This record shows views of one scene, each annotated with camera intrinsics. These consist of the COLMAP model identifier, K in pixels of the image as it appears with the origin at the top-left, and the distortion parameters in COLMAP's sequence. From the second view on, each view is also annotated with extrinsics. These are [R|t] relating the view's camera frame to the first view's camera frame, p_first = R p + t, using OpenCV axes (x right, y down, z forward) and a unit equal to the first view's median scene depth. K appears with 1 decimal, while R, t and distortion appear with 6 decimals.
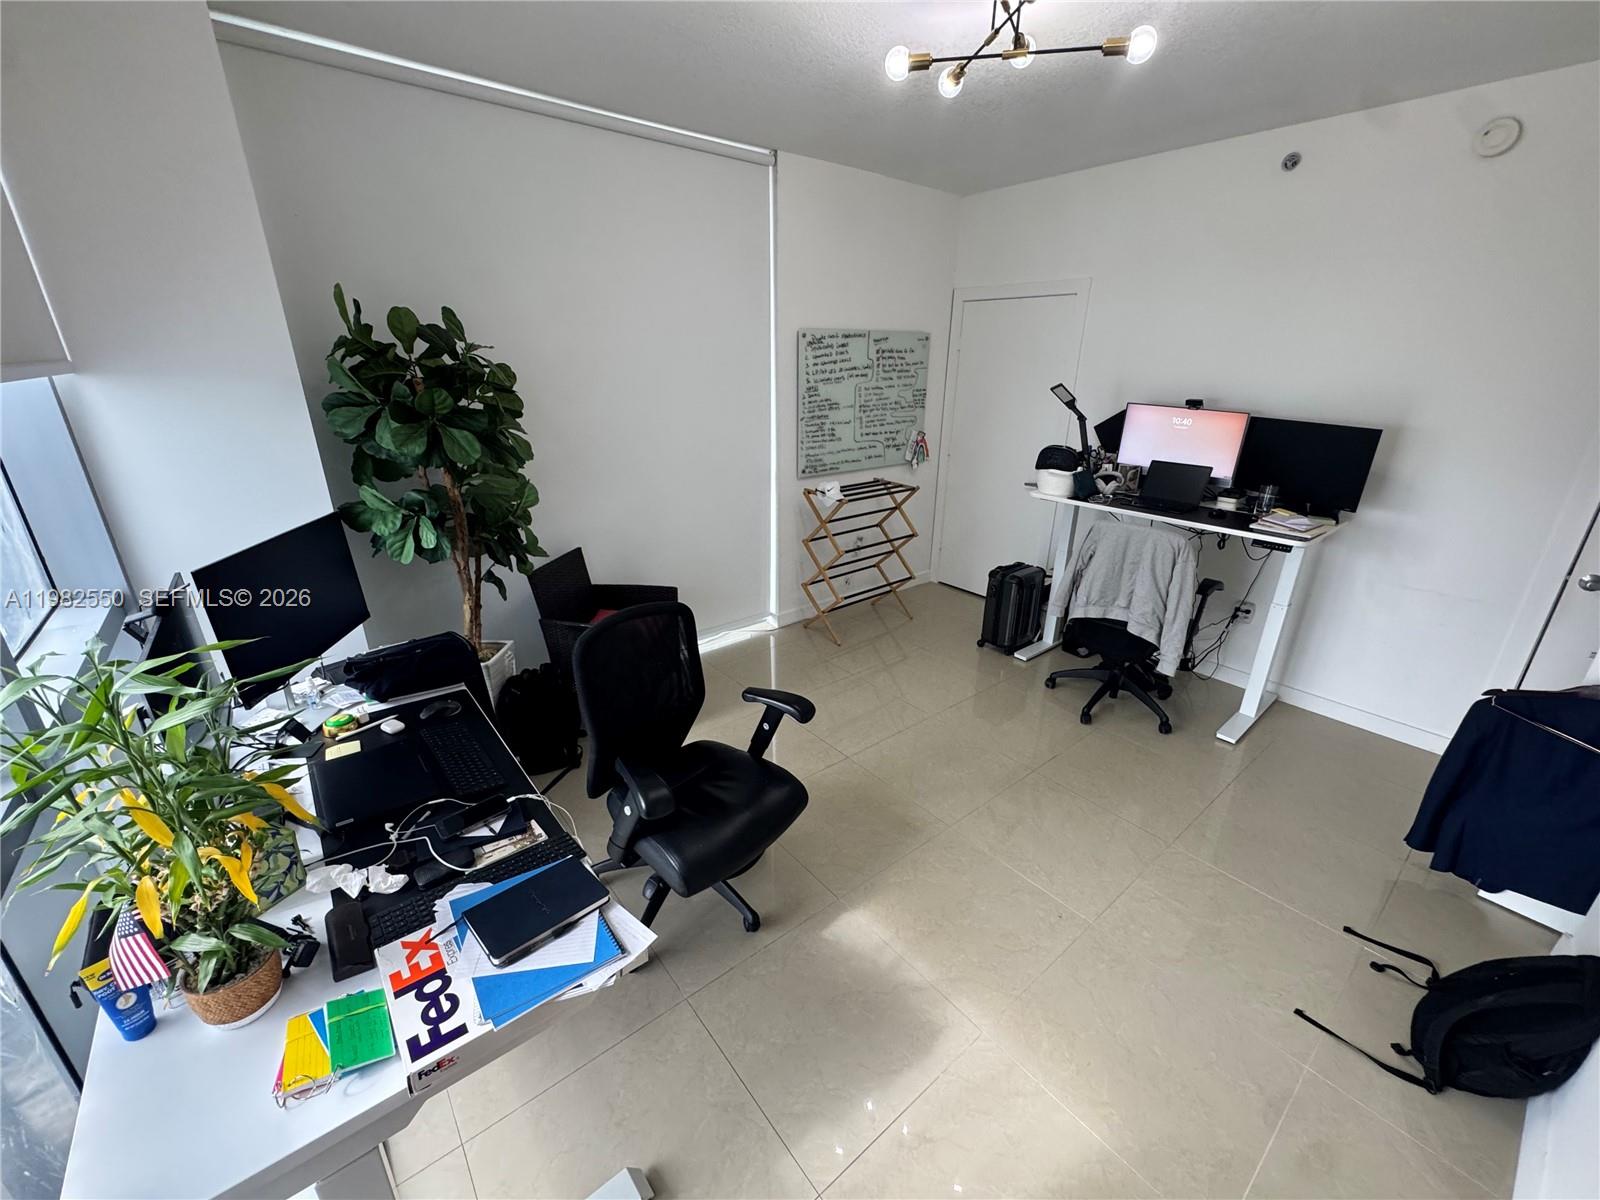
lens RADIAL K [[639.2, 0, 799.3], [0, 639.2, 602.3], [0, 0, 1]] dist [-0.003237, -0.000045]
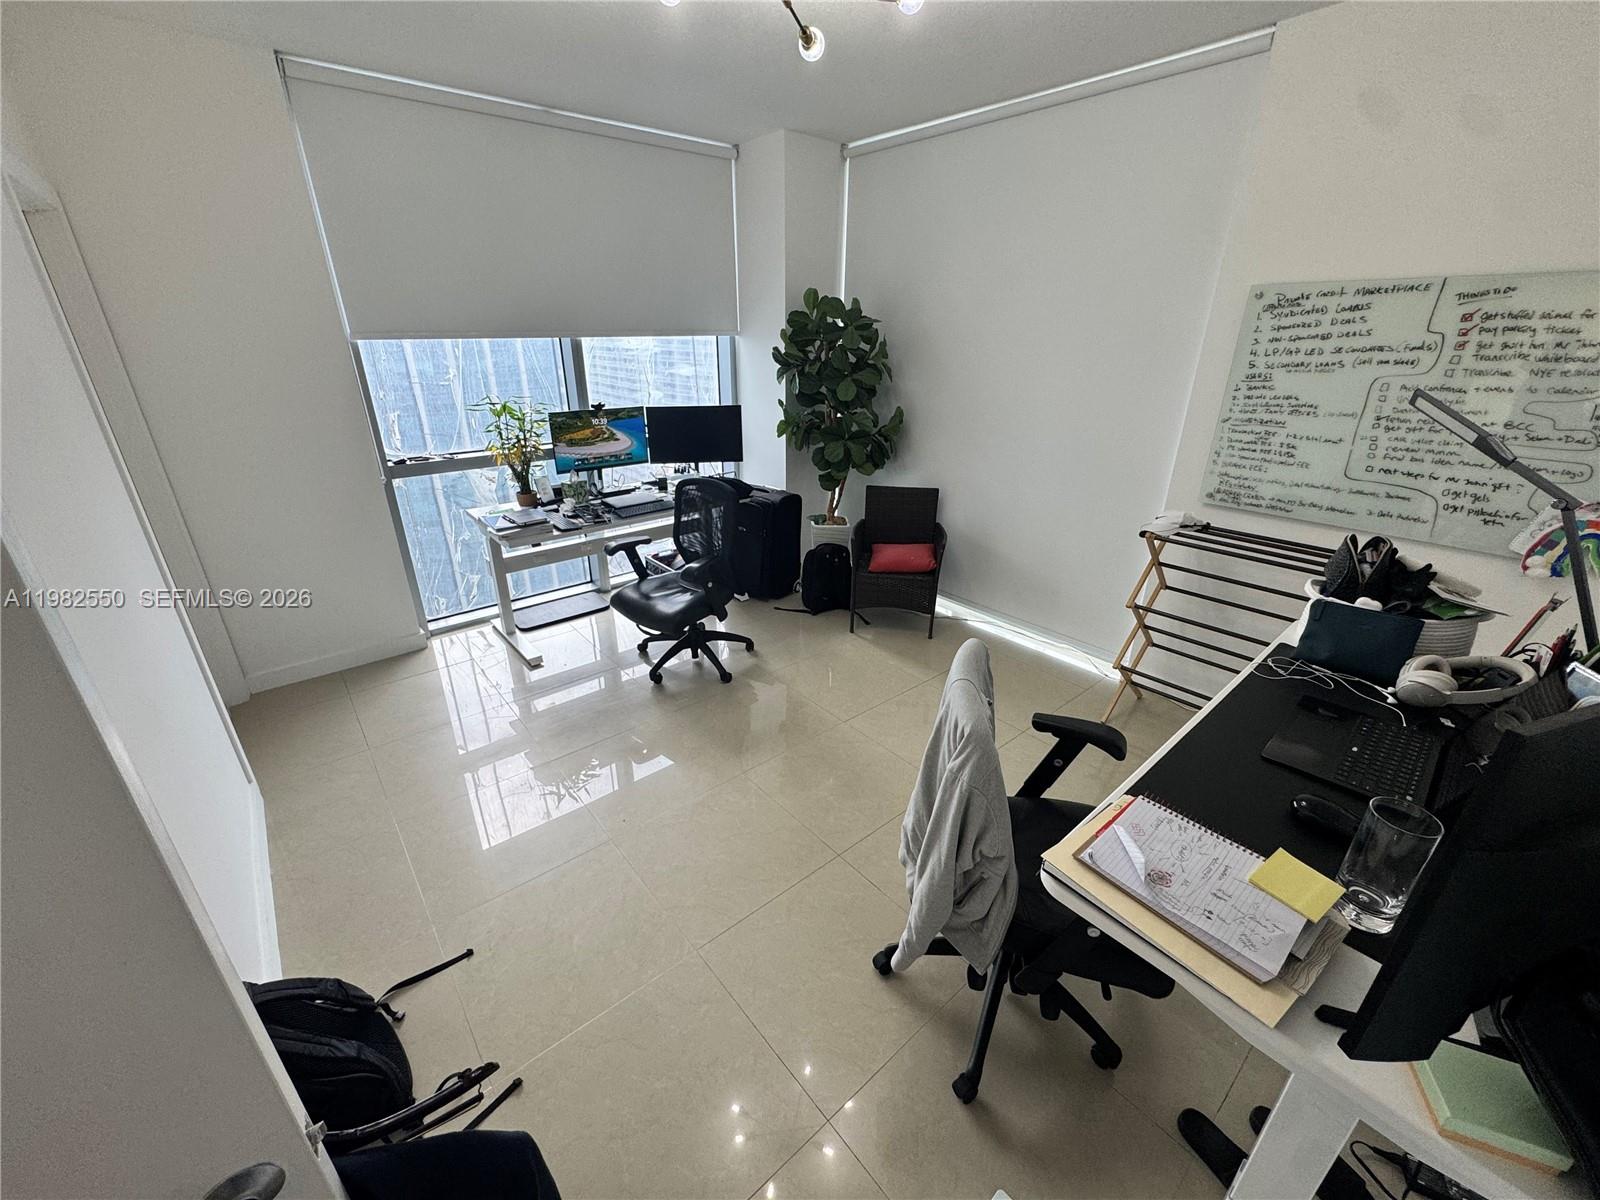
lens RADIAL K [[639.2, 0, 797.3], [0, 639.2, 601.7], [0, 0, 1]] dist [-0.003237, -0.000045]
pose [[0.018828, 0.390672, -0.920337, 0.683745], [-0.358428, 0.861955, 0.358557, -0.193032], [0.933367, 0.323124, 0.156257, 0.509476]]
